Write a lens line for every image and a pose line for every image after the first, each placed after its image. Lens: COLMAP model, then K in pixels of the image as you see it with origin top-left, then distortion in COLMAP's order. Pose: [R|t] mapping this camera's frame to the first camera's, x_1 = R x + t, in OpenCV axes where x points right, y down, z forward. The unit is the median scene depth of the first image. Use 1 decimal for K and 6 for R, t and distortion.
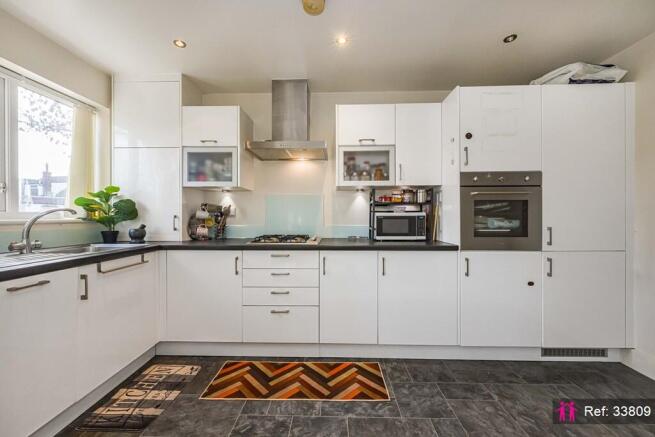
lens RADIAL K [[257.5, 0, 334.6], [0, 257.5, 215.0], [0, 0, 1]] dist [0.001057, -0.000231]
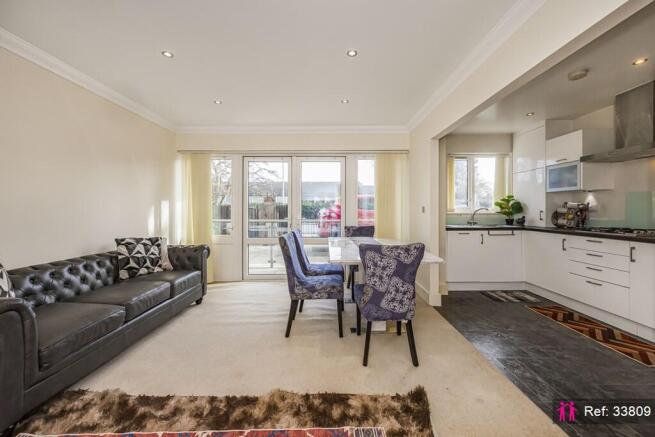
lens RADIAL K [[257.5, 0, 330.9], [0, 257.5, 212.6], [0, 0, 1]] dist [0.001057, -0.000231]
pose [[0.022922, 0.011438, -0.999672, 0.987156], [0.006269, 0.999913, 0.011584, -0.013687], [0.999718, -0.006532, 0.022849, -0.357261]]
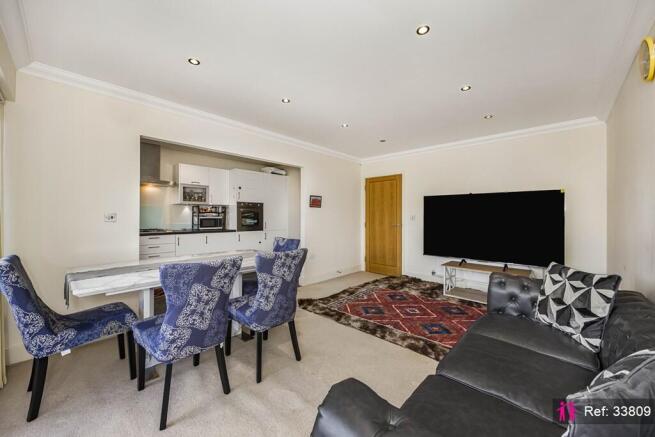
lens RADIAL K [[257.5, 0, 326.0], [0, 257.5, 217.6], [0, 0, 1]] dist [0.001057, -0.000231]
pose [[0.673117, 0.004113, 0.739525, -0.723903], [-0.007045, 0.999975, 0.000851, -0.010938], [-0.739503, -0.005783, 0.673129, -1.239932]]
